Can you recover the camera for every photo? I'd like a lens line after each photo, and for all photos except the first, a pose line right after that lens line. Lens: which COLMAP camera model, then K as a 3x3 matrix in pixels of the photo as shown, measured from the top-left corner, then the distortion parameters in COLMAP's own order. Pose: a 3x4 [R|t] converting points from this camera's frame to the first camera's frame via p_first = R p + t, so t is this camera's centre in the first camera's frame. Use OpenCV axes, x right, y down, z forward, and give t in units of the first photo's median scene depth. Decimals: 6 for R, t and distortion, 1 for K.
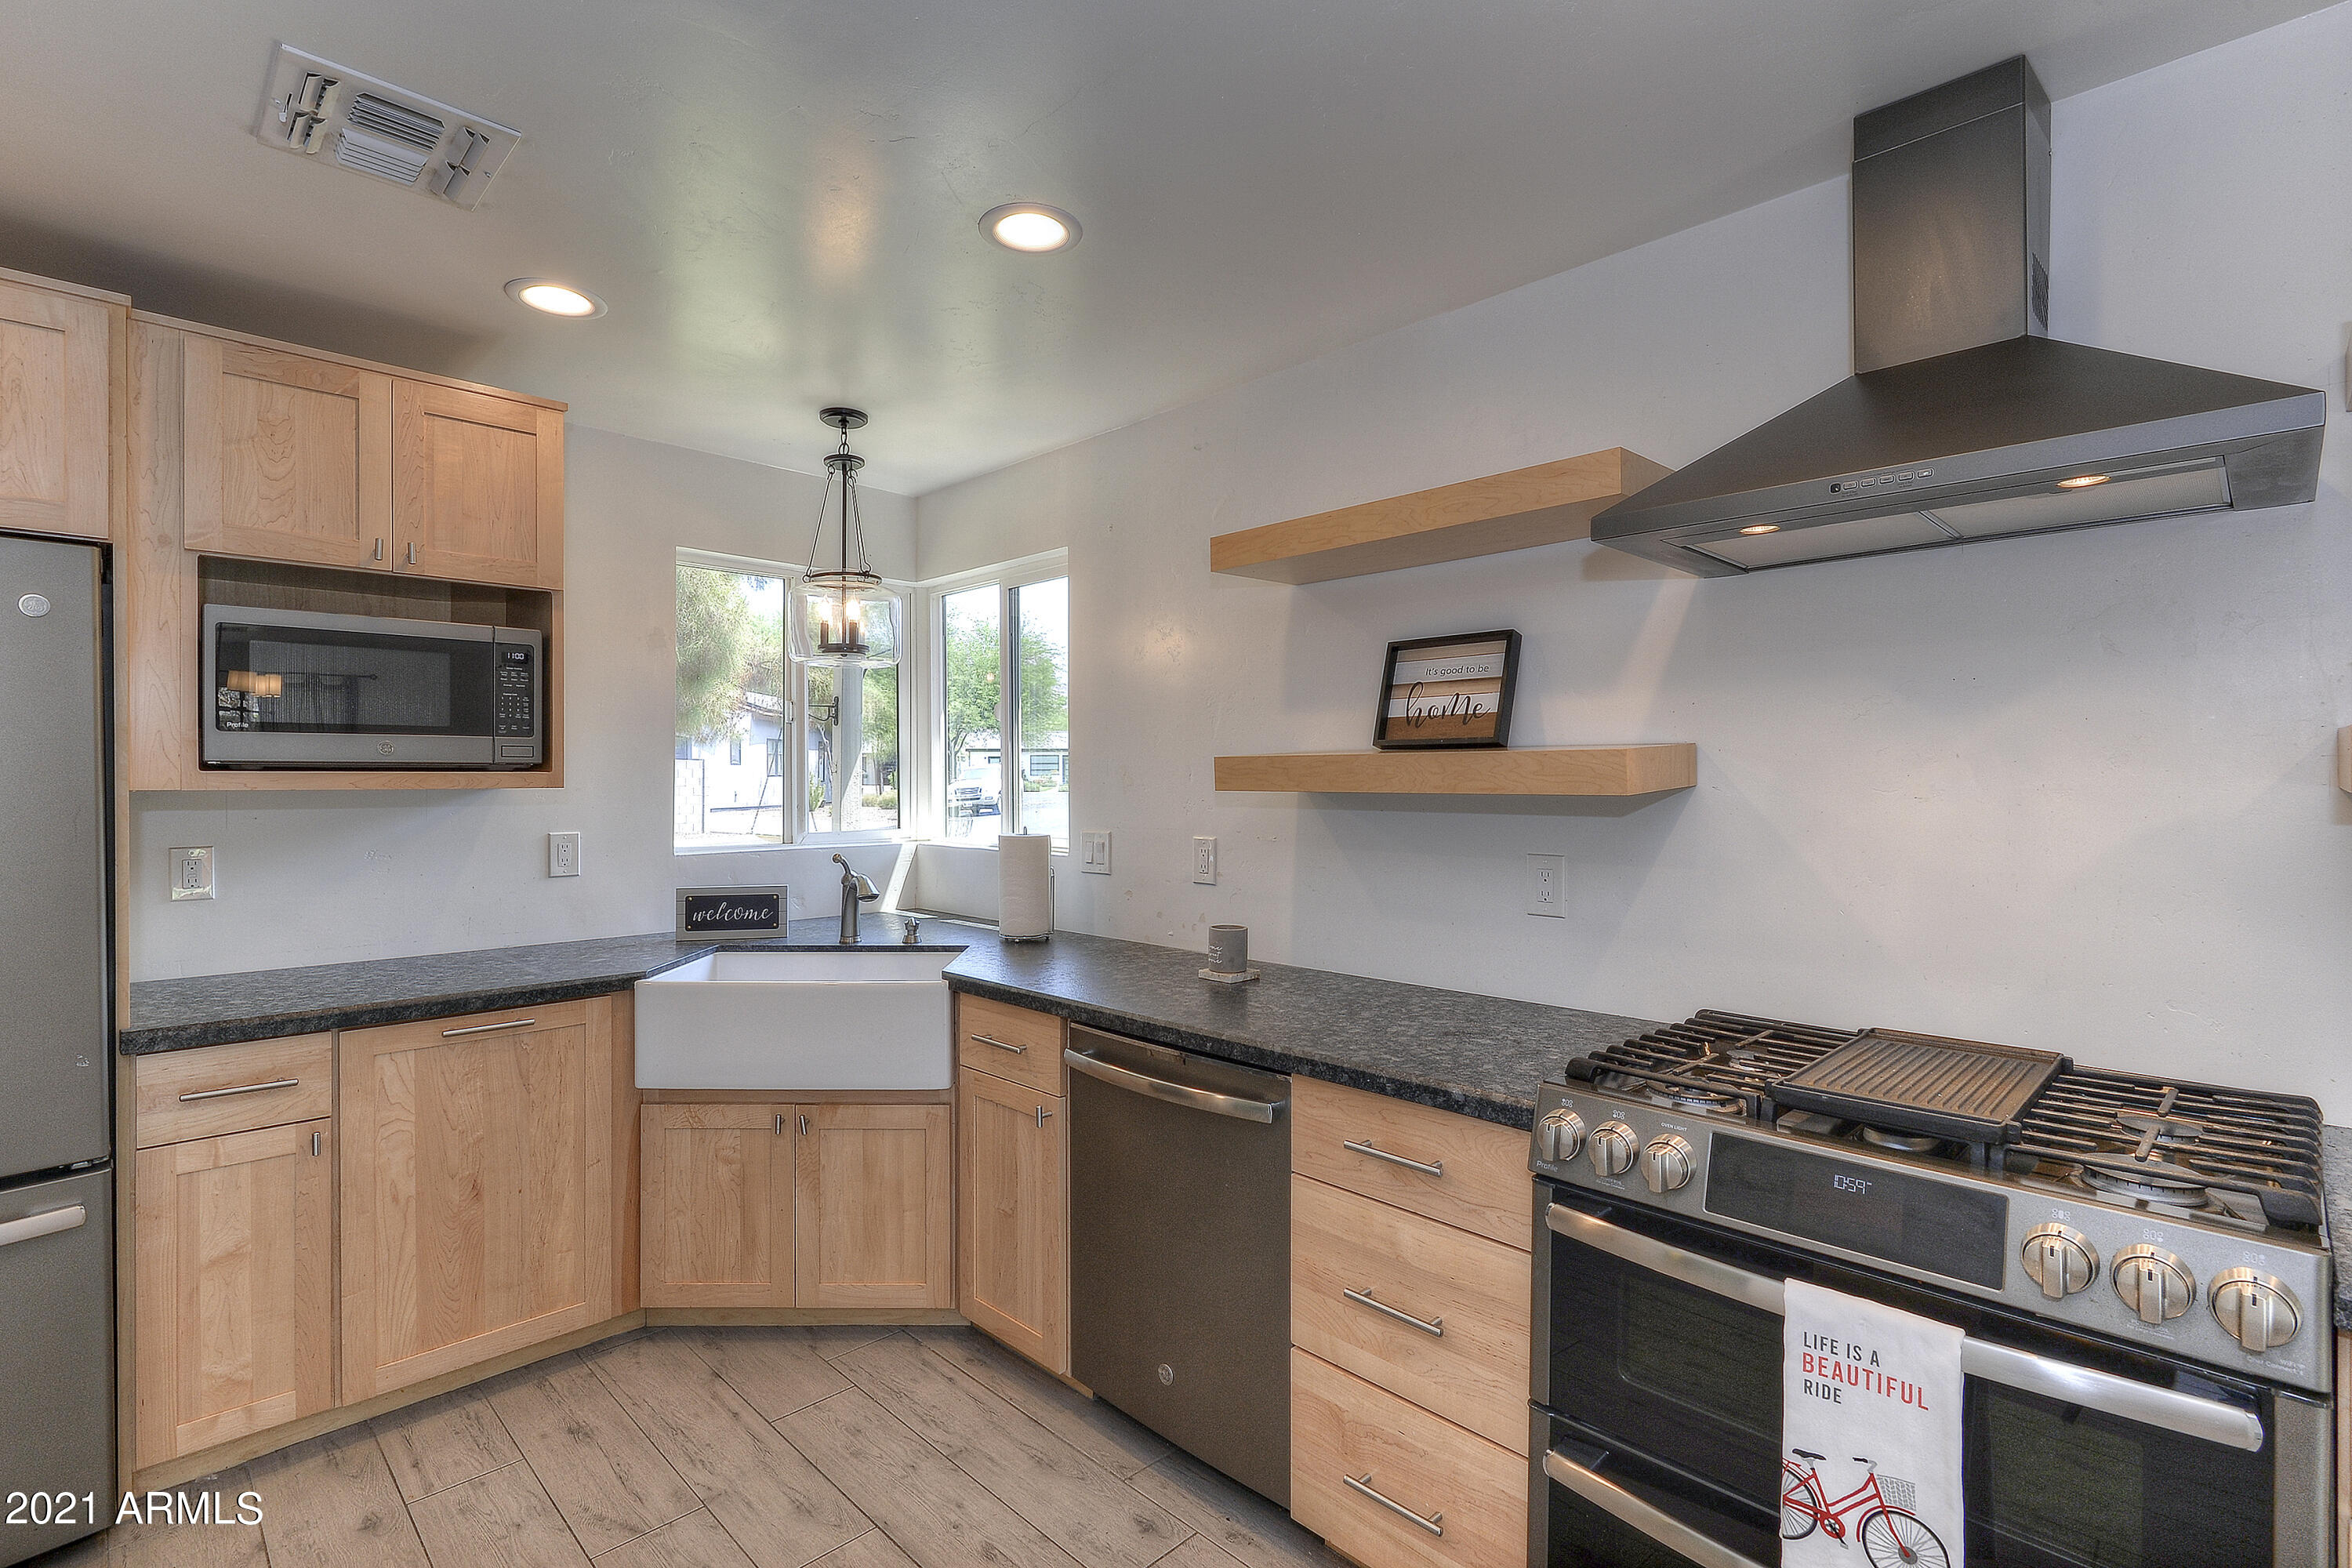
lens RADIAL K [[1091.5, 0, 1164.9], [0, 1091.5, 778.8], [0, 0, 1]] dist [-0.004476, -0.000682]
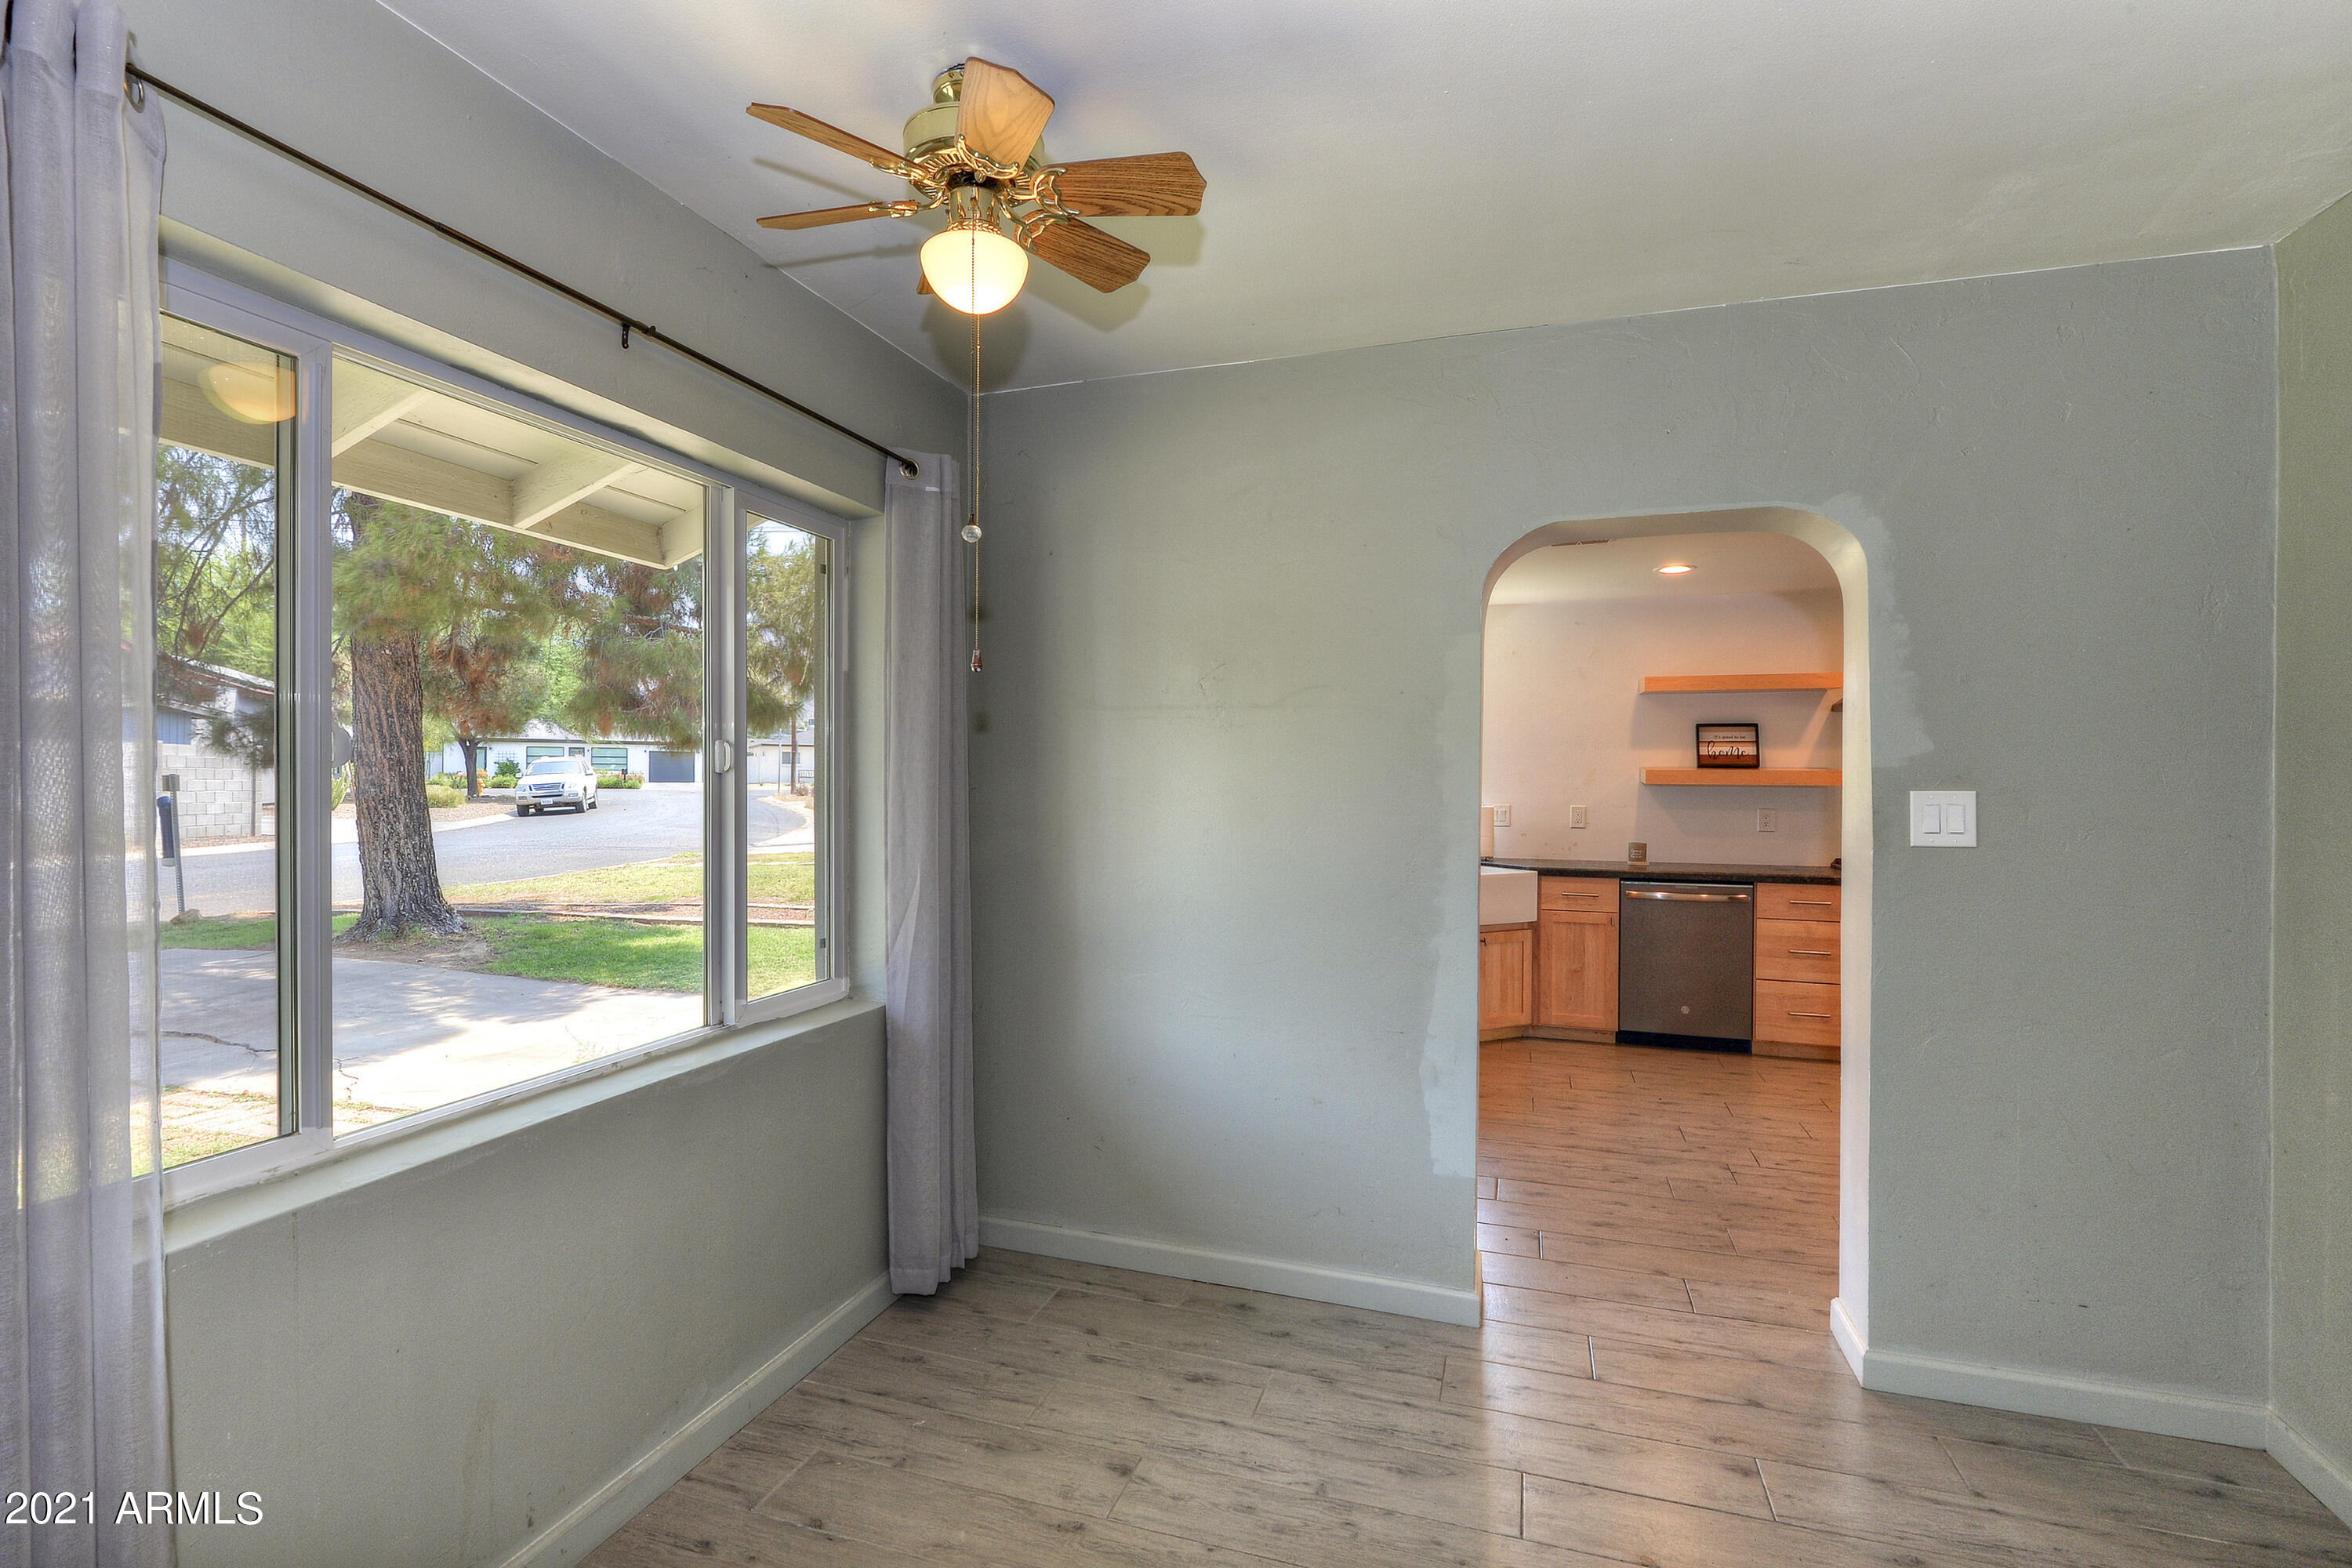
lens RADIAL K [[1091.5, 0, 1175.7], [0, 1091.5, 782.3], [0, 0, 1]] dist [-0.004476, -0.000682]
pose [[0.890634, -0.001923, 0.454716, -1.993800], [-0.001786, 0.999969, 0.007726, -0.010579], [-0.454717, -0.007693, 0.890603, -0.666140]]
